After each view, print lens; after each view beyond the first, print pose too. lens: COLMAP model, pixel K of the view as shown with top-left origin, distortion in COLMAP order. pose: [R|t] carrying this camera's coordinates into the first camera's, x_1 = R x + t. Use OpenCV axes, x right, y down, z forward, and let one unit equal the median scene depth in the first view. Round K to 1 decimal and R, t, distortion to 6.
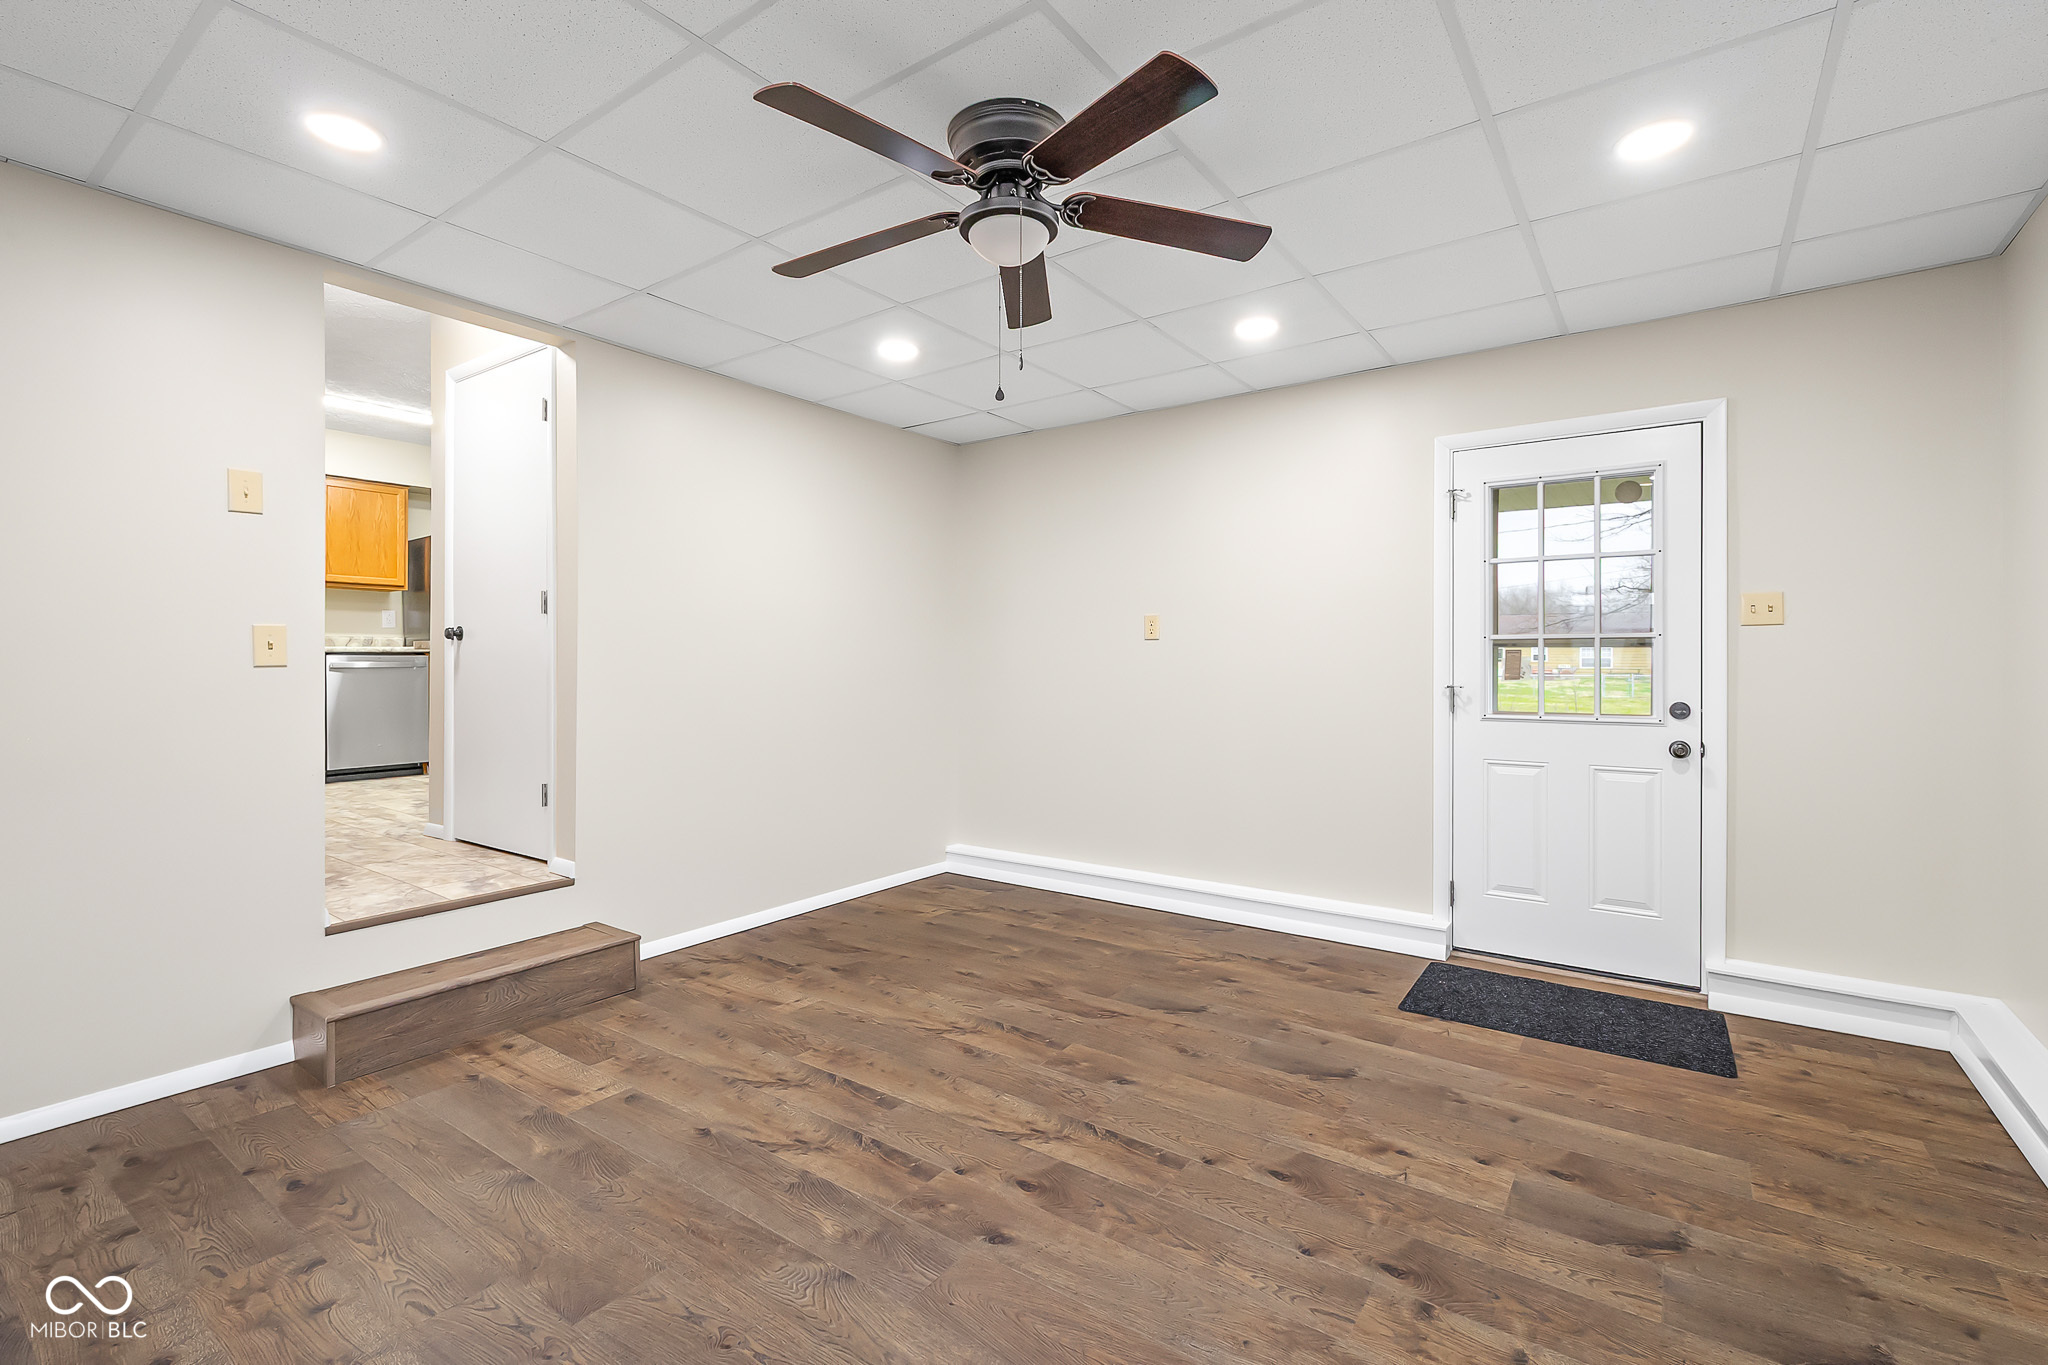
lens RADIAL K [[913.3, 0, 1023.5], [0, 913.3, 668.3], [0, 0, 1]] dist [0.000800, -0.000208]
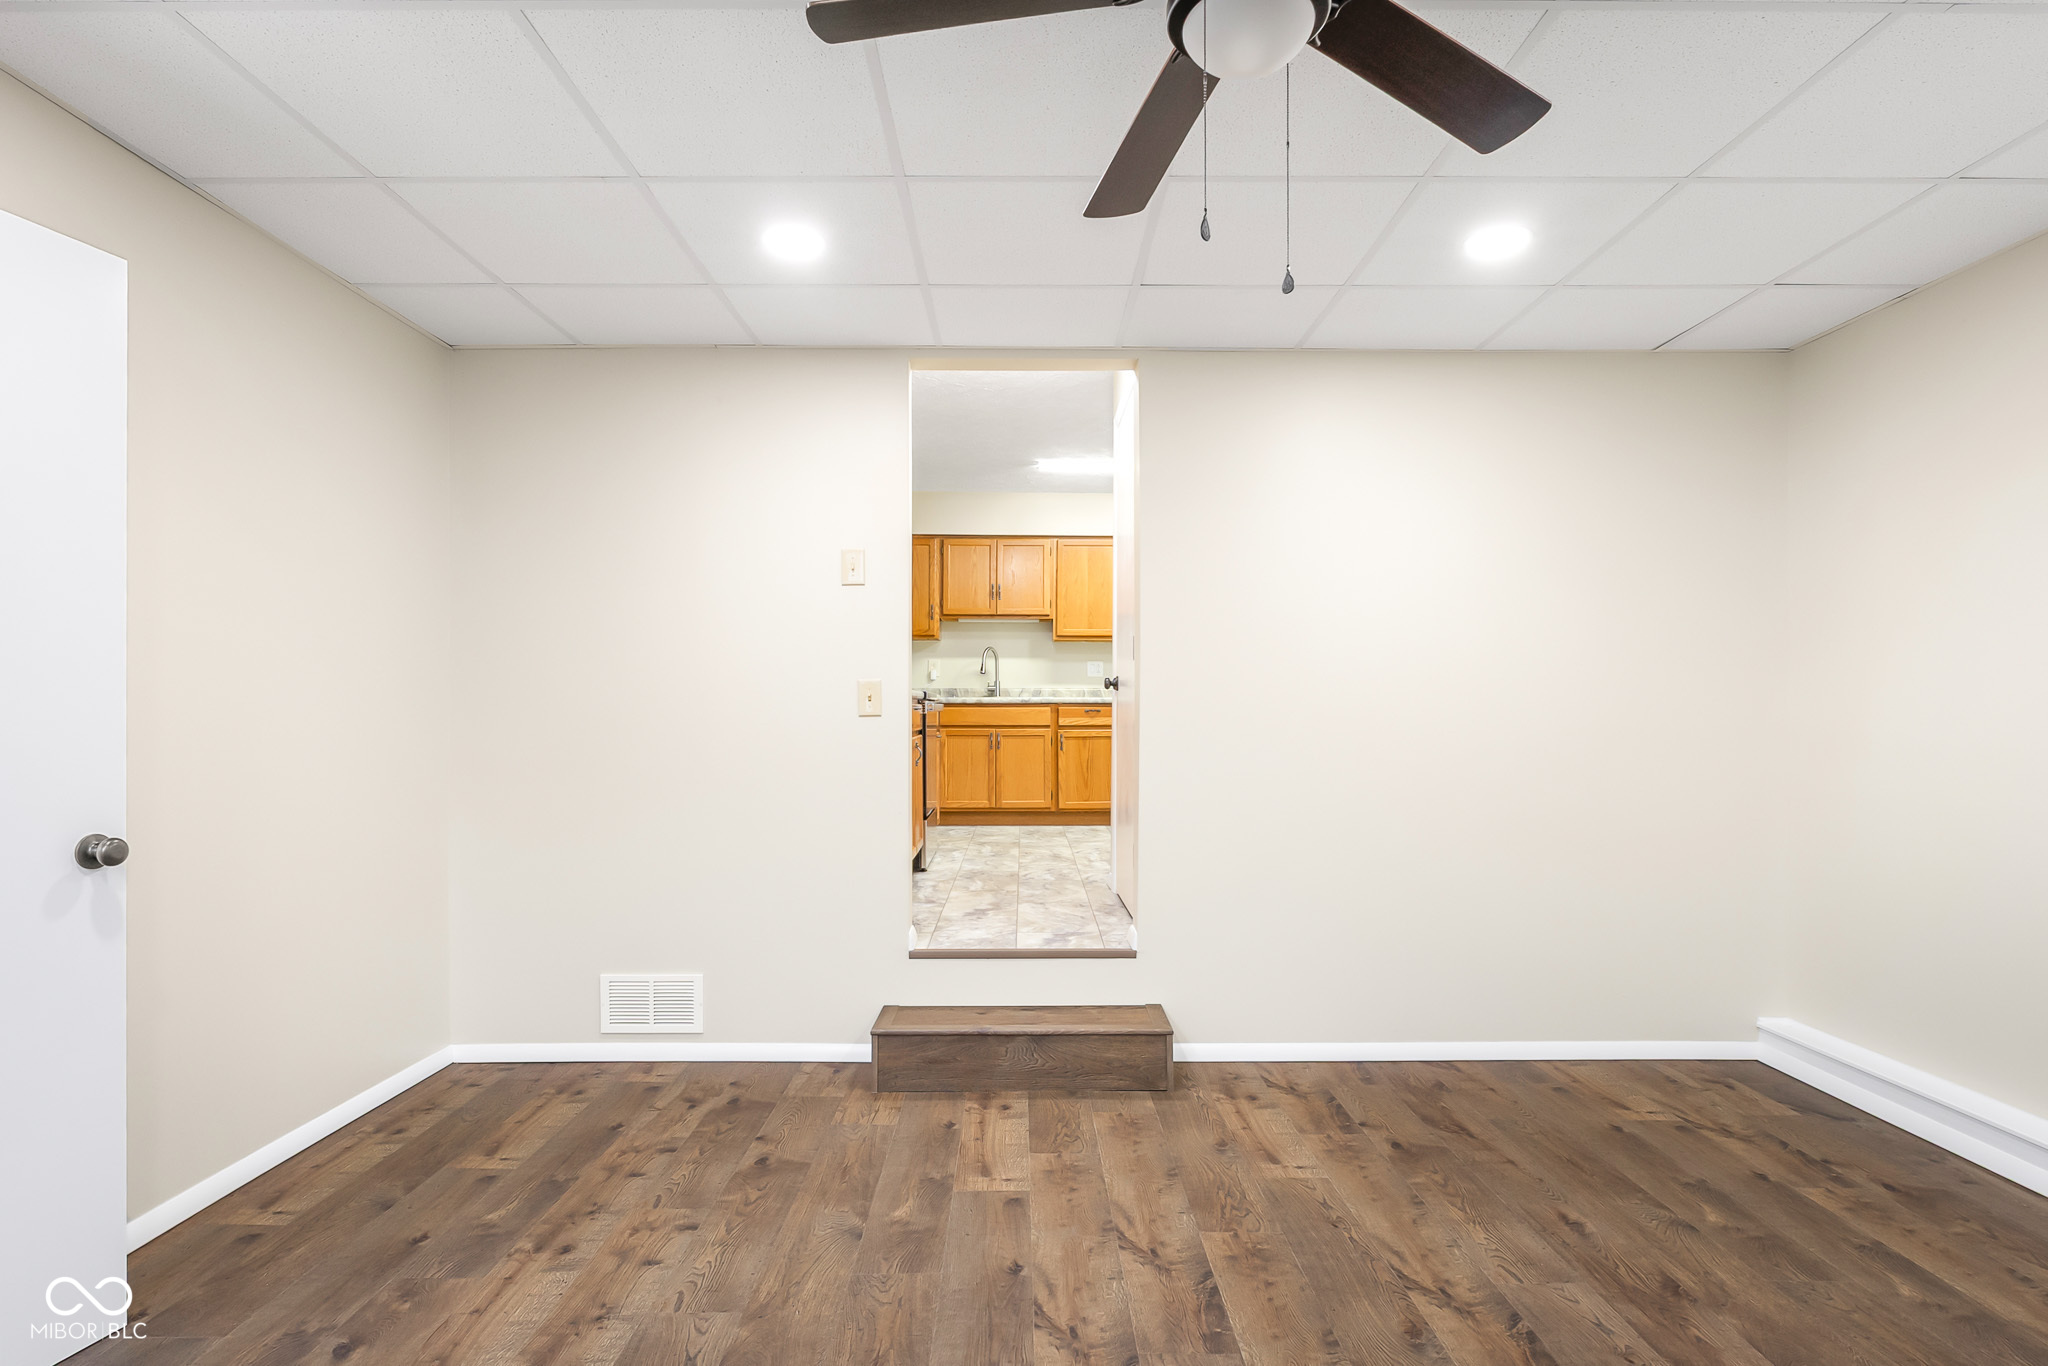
lens RADIAL K [[1072.8, 0, 1031.2], [0, 1072.8, 714.9], [0, 0, 1]] dist [-0.007317, 0.000178]
pose [[0.587835, 0.002269, -0.808978, 0.365831], [-0.008387, 0.999959, -0.003290, 0.001068], [0.808937, 0.008718, 0.587830, 0.344567]]
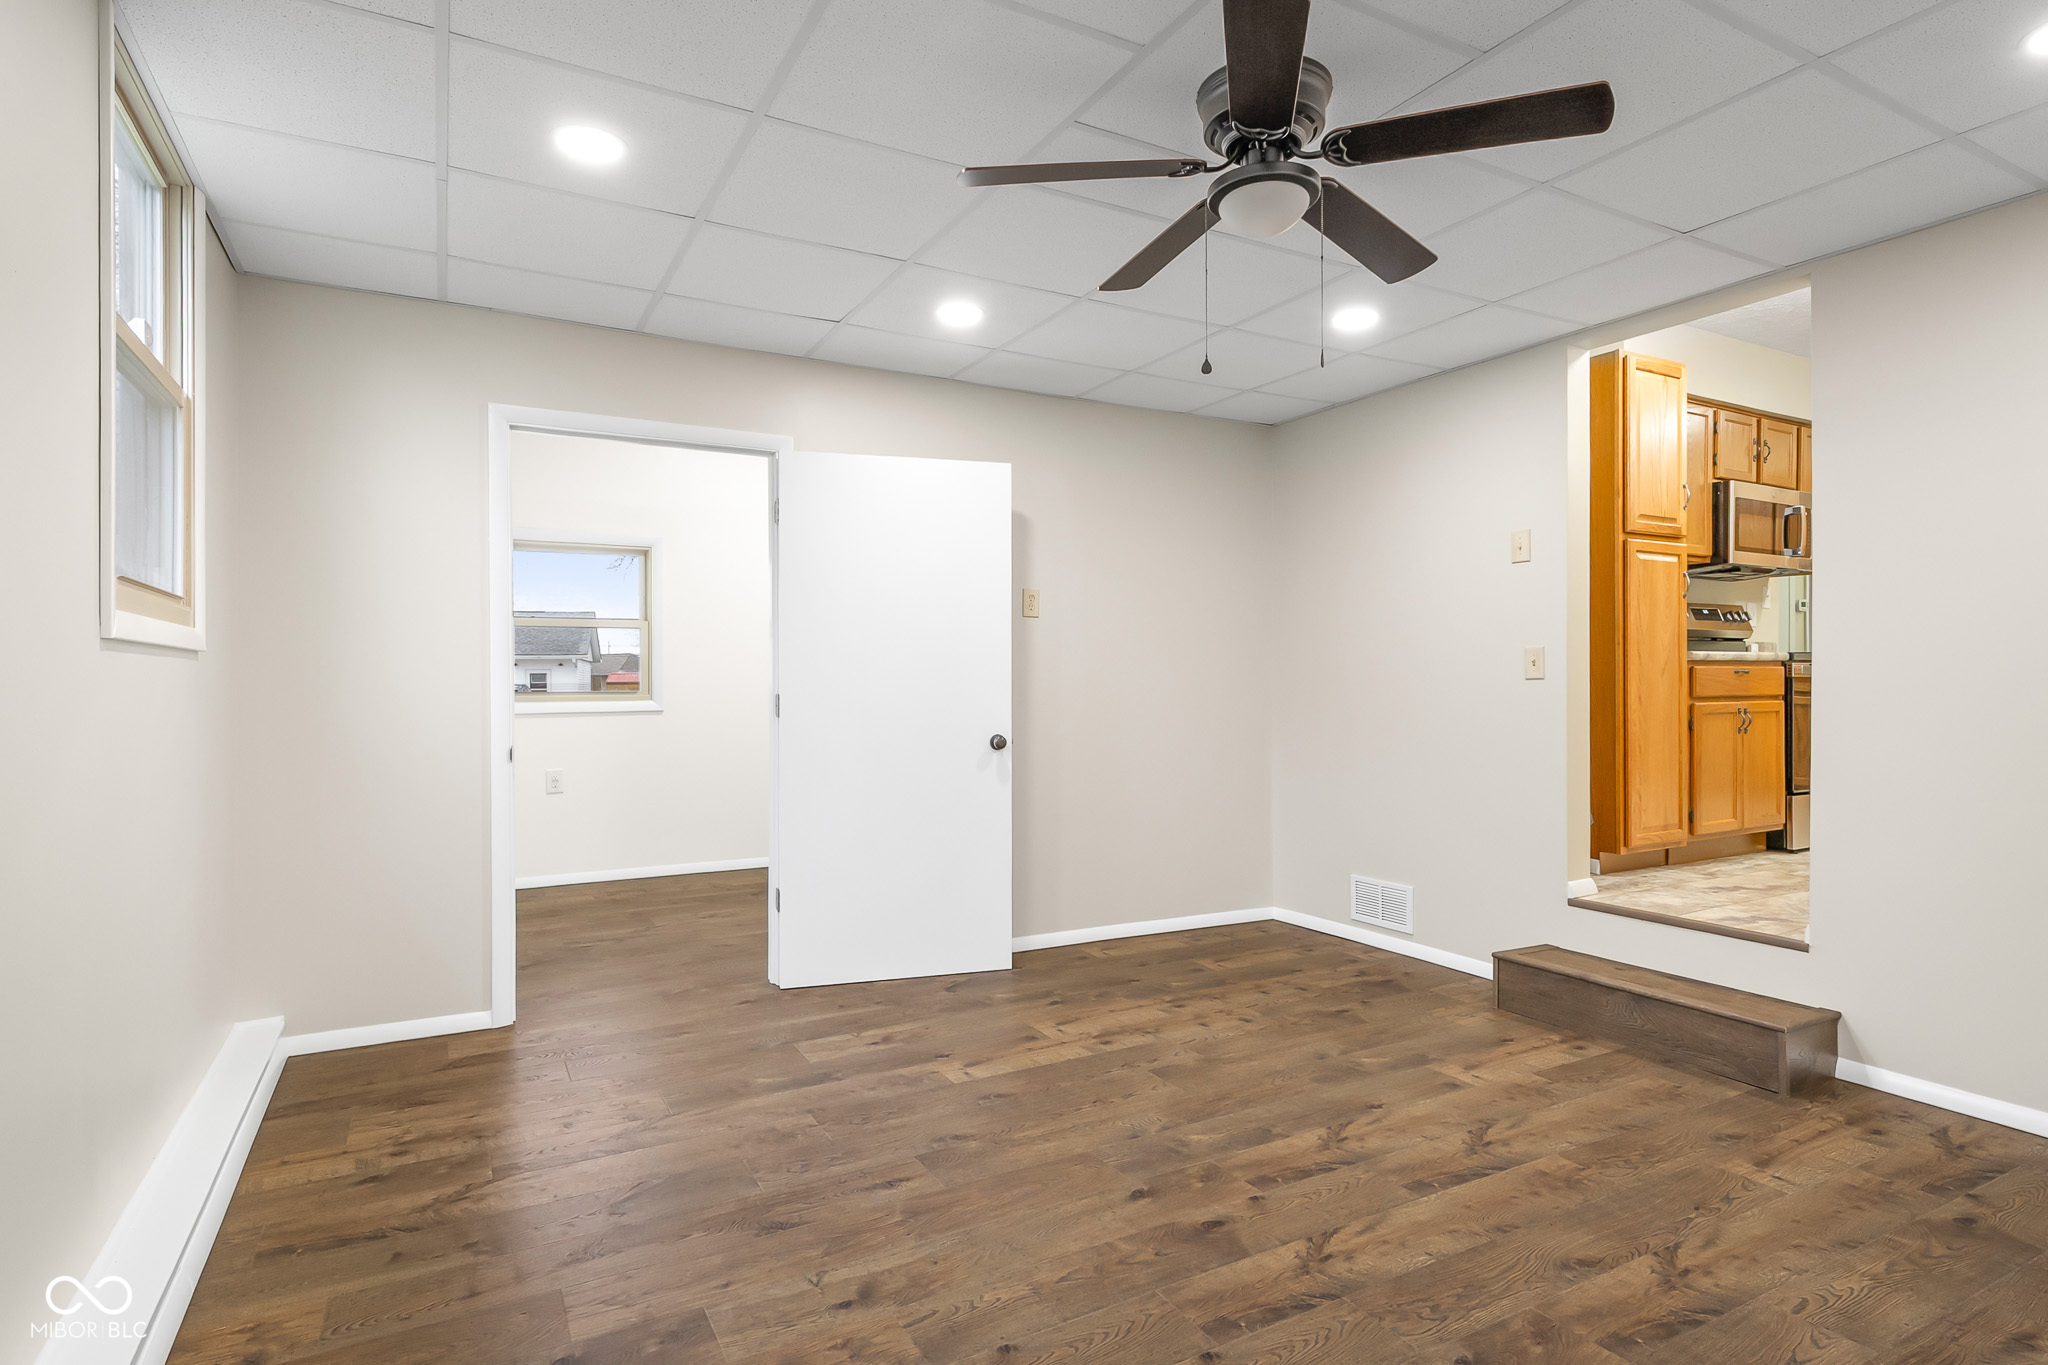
lens RADIAL K [[1067.6, 0, 994.6], [0, 1067.6, 678.0], [0, 0, 1]] dist [0.002971, 0.000029]
pose [[-0.450692, -0.001120, -0.892679, 0.792825], [-0.006149, 0.999979, 0.001850, 0.000229], [0.892658, 0.006323, -0.450690, 0.937346]]
